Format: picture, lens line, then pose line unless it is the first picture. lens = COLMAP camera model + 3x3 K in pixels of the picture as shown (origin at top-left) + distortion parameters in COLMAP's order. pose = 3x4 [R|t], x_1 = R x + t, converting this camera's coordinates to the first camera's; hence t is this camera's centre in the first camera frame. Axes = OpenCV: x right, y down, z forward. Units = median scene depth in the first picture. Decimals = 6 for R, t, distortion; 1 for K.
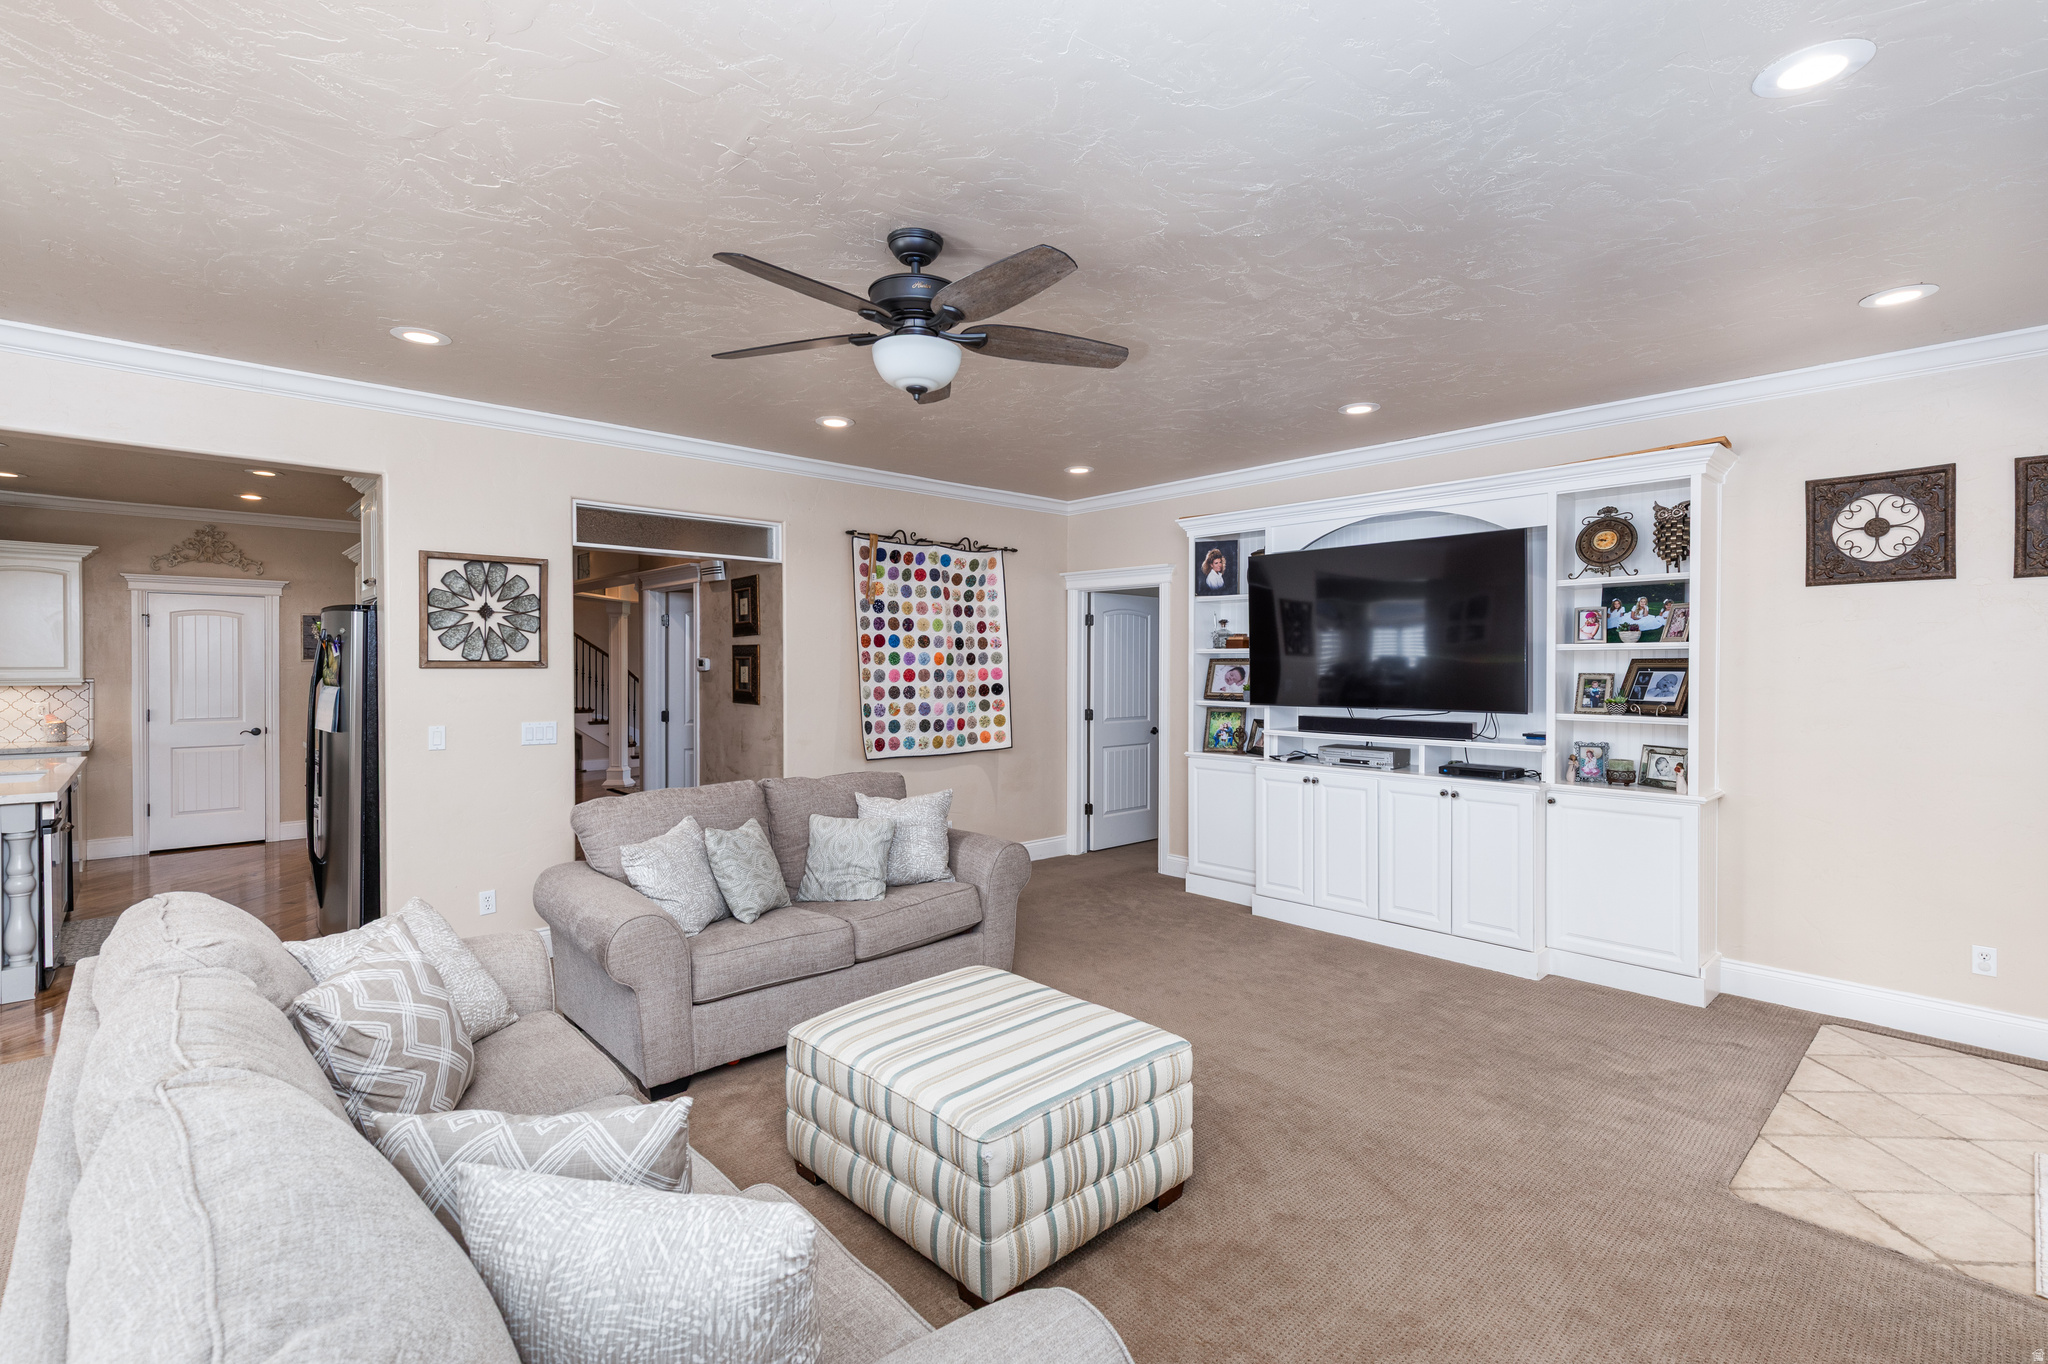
lens RADIAL K [[927.9, 0, 1030.4], [0, 927.9, 674.2], [0, 0, 1]] dist [0.004343, 0.000256]
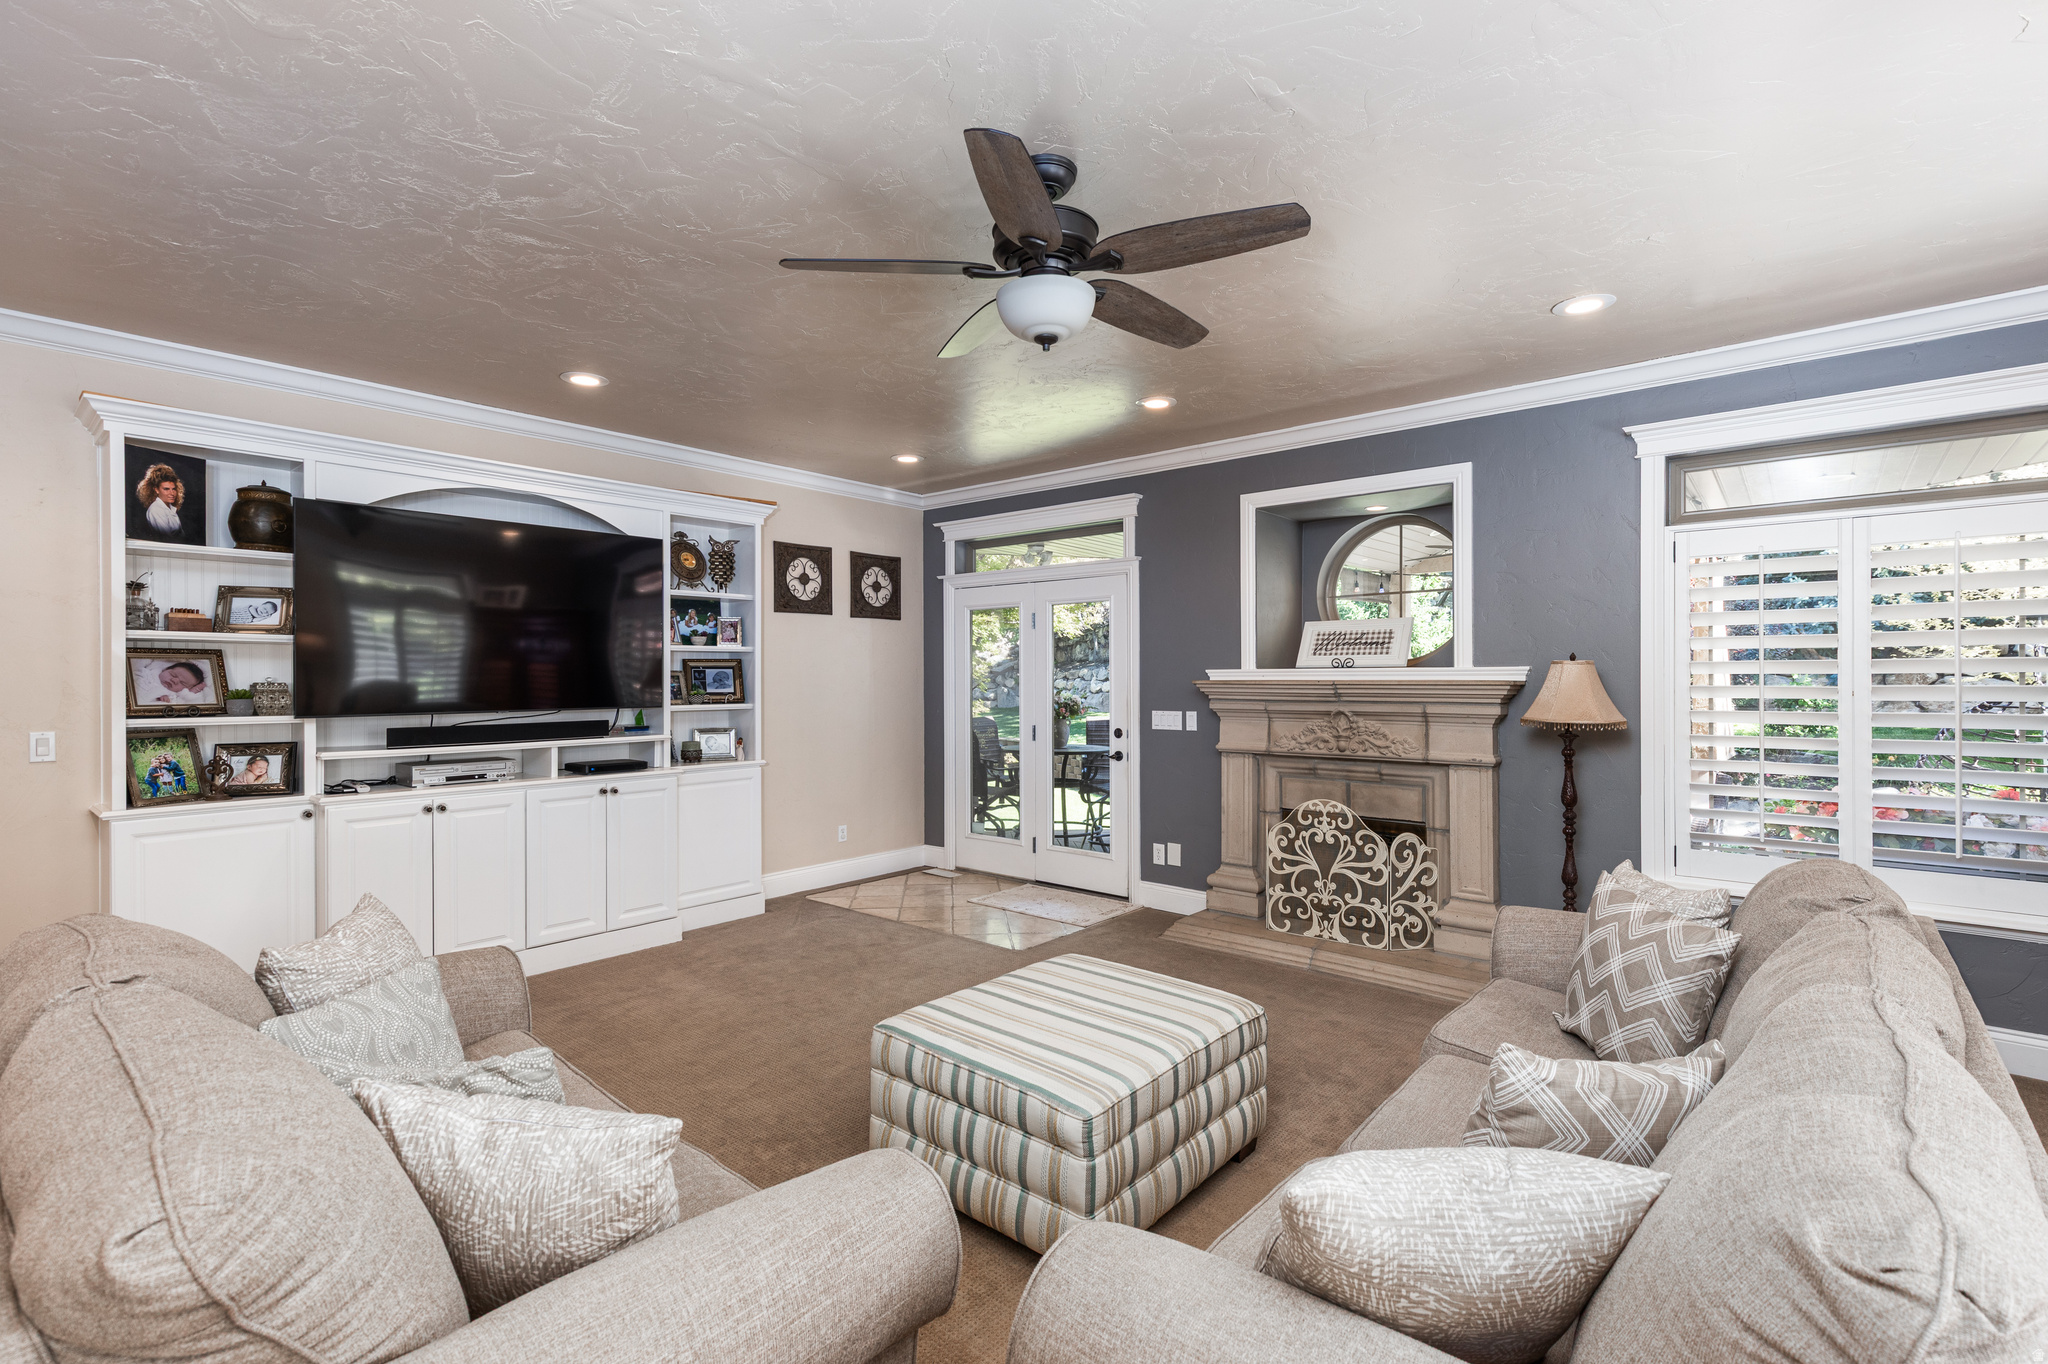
lens RADIAL K [[927.9, 0, 1030.4], [0, 927.9, 674.2], [0, 0, 1]] dist [0.004343, 0.000256]
pose [[-0.116686, 0.004076, 0.993161, -0.621502], [0.015165, 0.999882, -0.002322, 0.013546], [-0.993053, 0.014790, -0.116734, 0.695271]]
